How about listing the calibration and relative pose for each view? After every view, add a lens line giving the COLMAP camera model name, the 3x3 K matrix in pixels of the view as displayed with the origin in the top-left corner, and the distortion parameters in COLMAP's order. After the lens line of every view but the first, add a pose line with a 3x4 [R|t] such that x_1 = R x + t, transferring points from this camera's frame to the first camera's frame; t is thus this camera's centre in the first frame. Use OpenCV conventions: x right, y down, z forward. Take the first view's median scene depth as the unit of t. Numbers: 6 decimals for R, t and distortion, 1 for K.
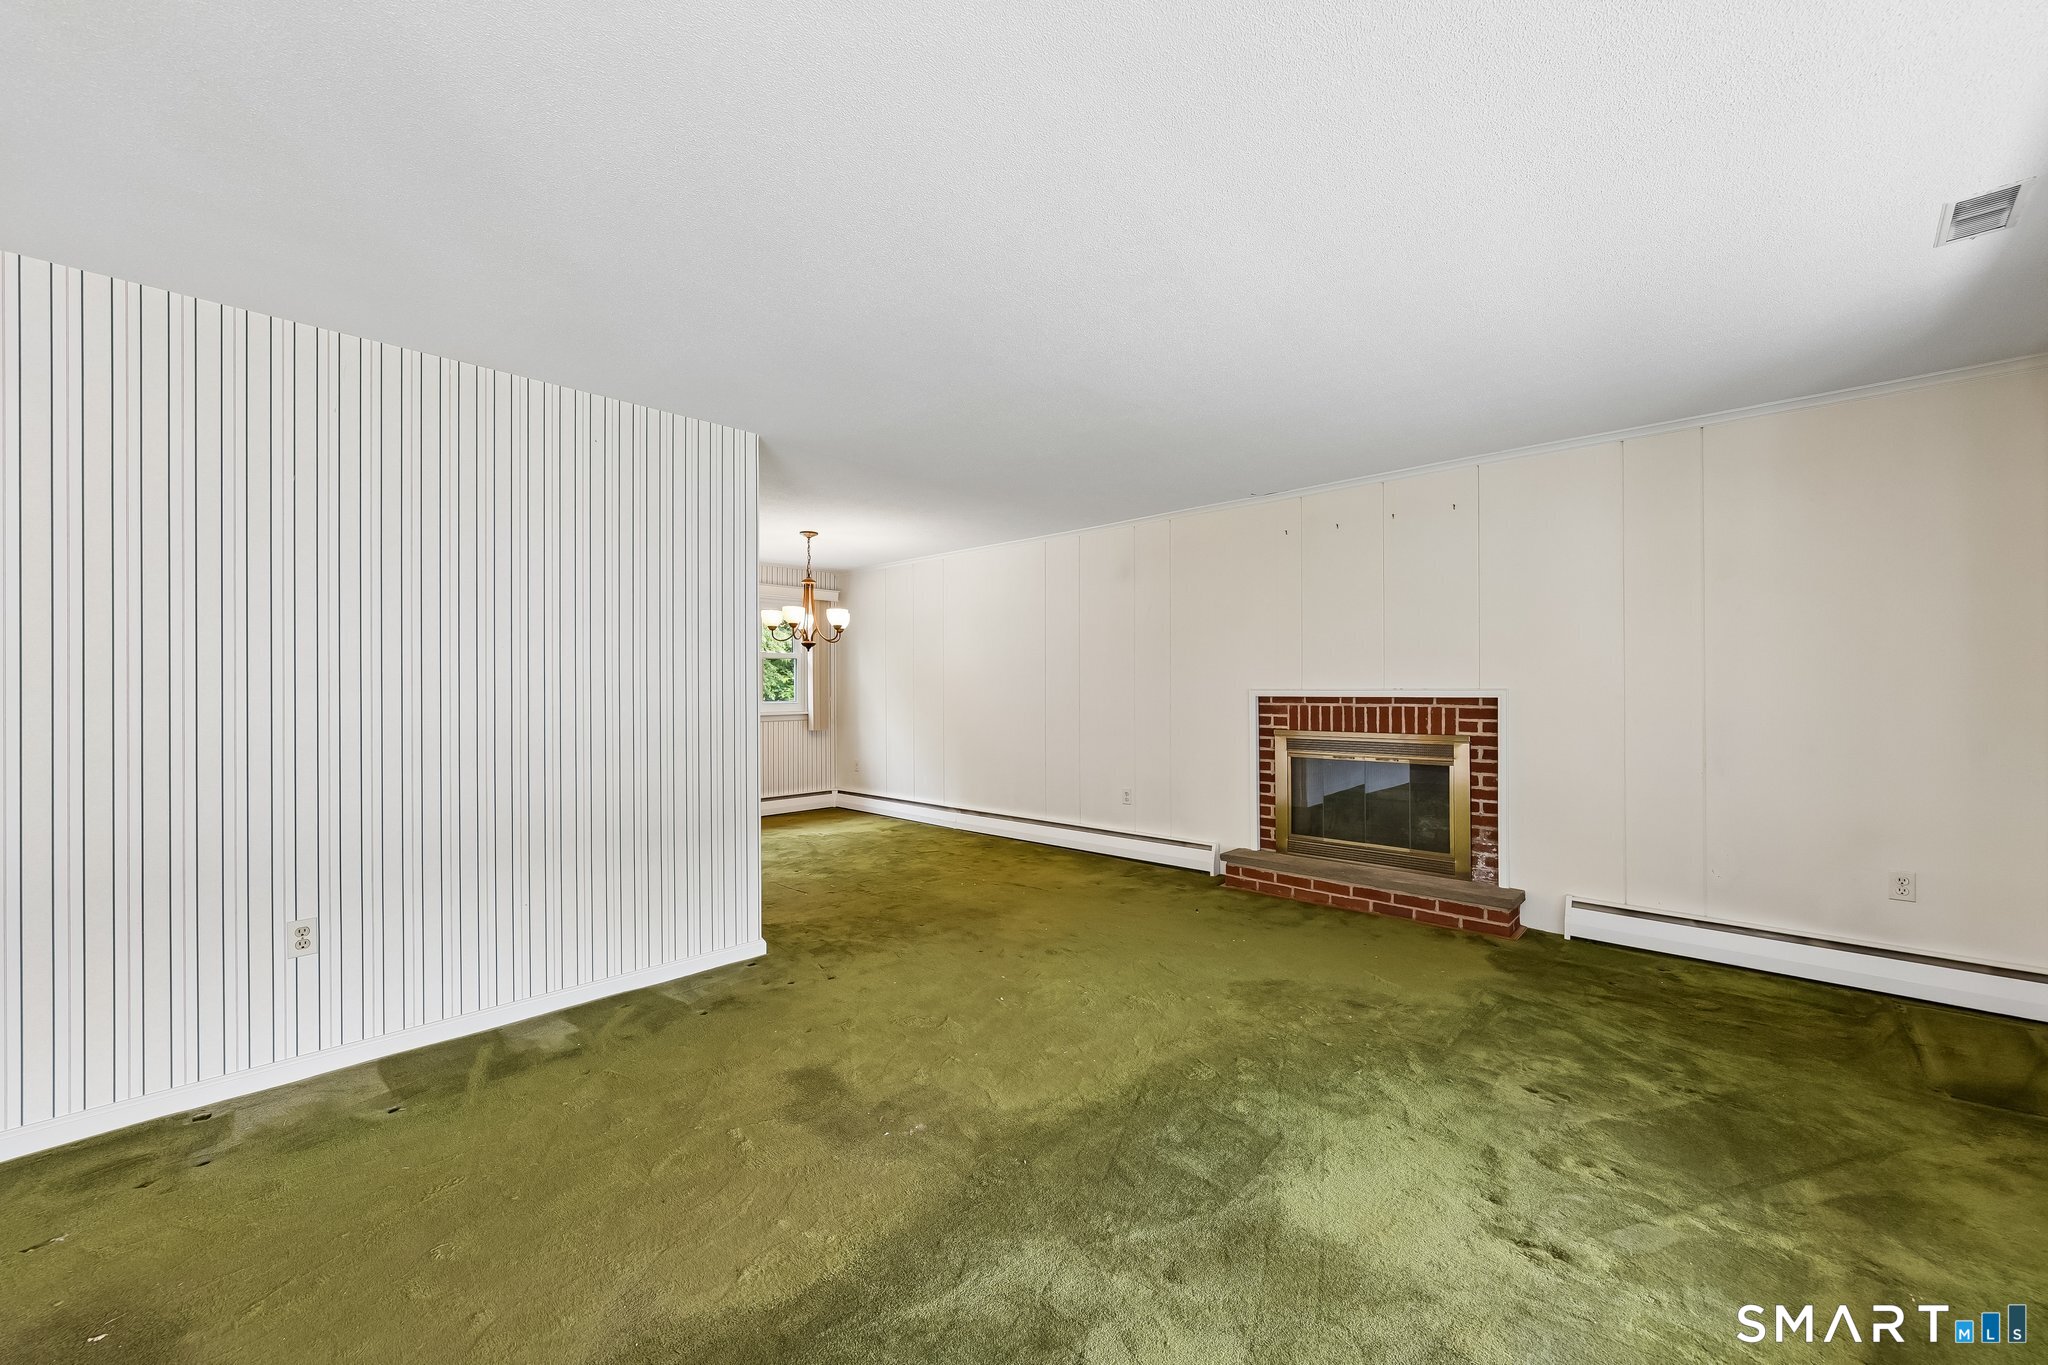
lens RADIAL K [[797.1, 0, 1027.5], [0, 797.1, 683.7], [0, 0, 1]] dist [0.007295, -0.000168]
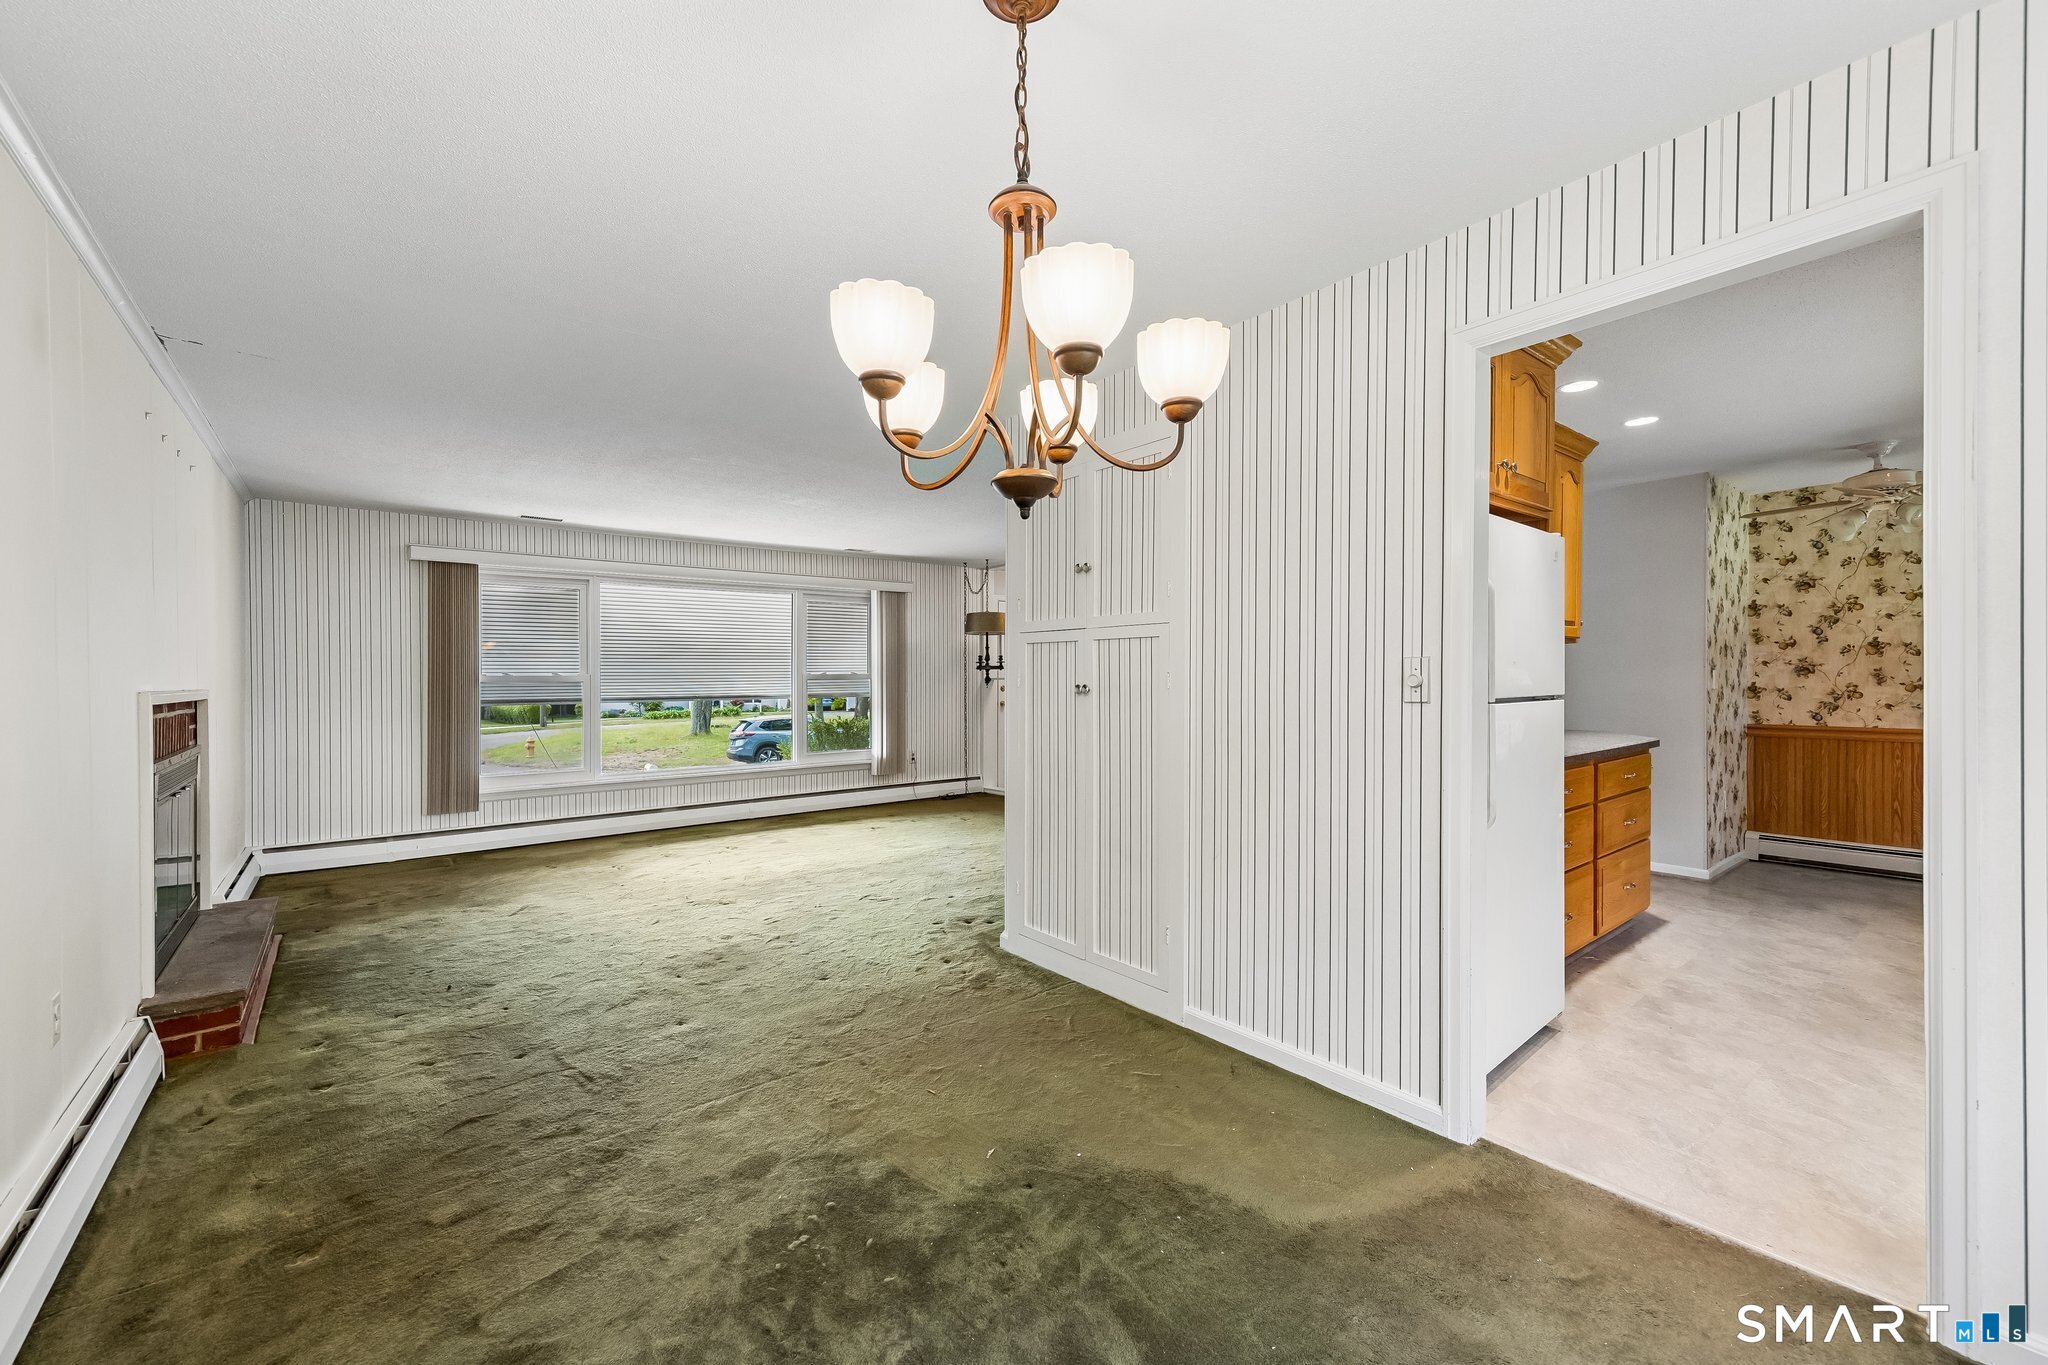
lens RADIAL K [[820.2, 0, 1012.1], [0, 820.2, 672.5], [0, 0, 1]] dist [0.015741, -0.000004]
pose [[-0.988759, 0.009873, 0.149189, -0.421504], [0.008158, 0.999893, -0.012106, 0.007590], [-0.149293, -0.010753, -0.988735, 1.695204]]
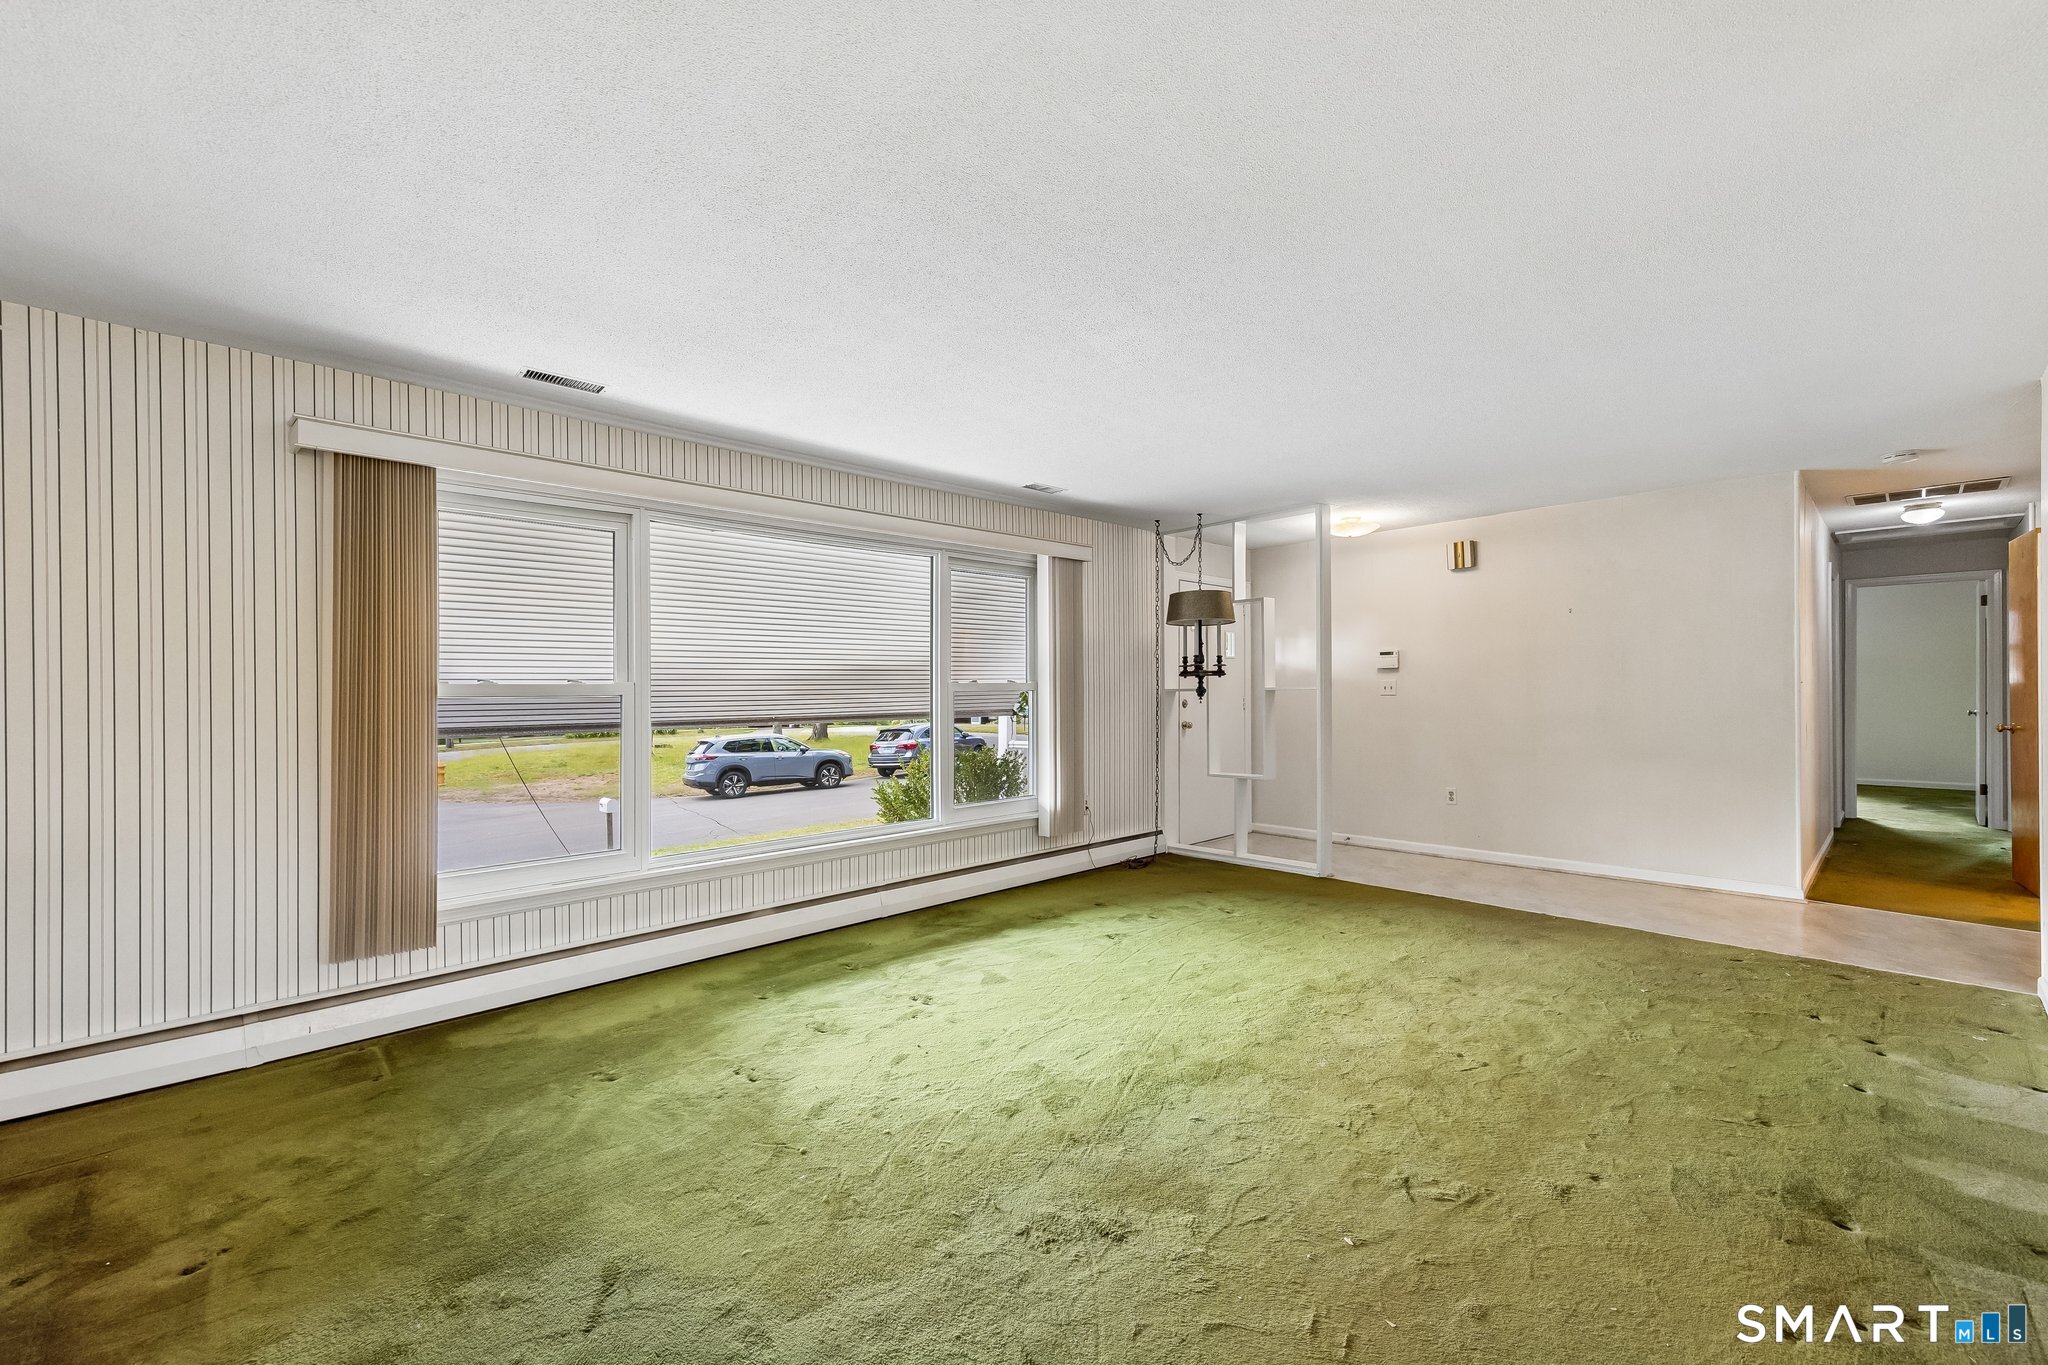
lens RADIAL K [[838.0, 0, 1024.0], [0, 838.0, 682.5], [0, 0, 1]] dist [0.004530, -0.000501]
pose [[-0.998052, 0.012248, 0.061166, 0.108955], [0.011339, 0.999820, -0.015181, 0.004109], [-0.061341, -0.014458, -0.998012, 1.161869]]
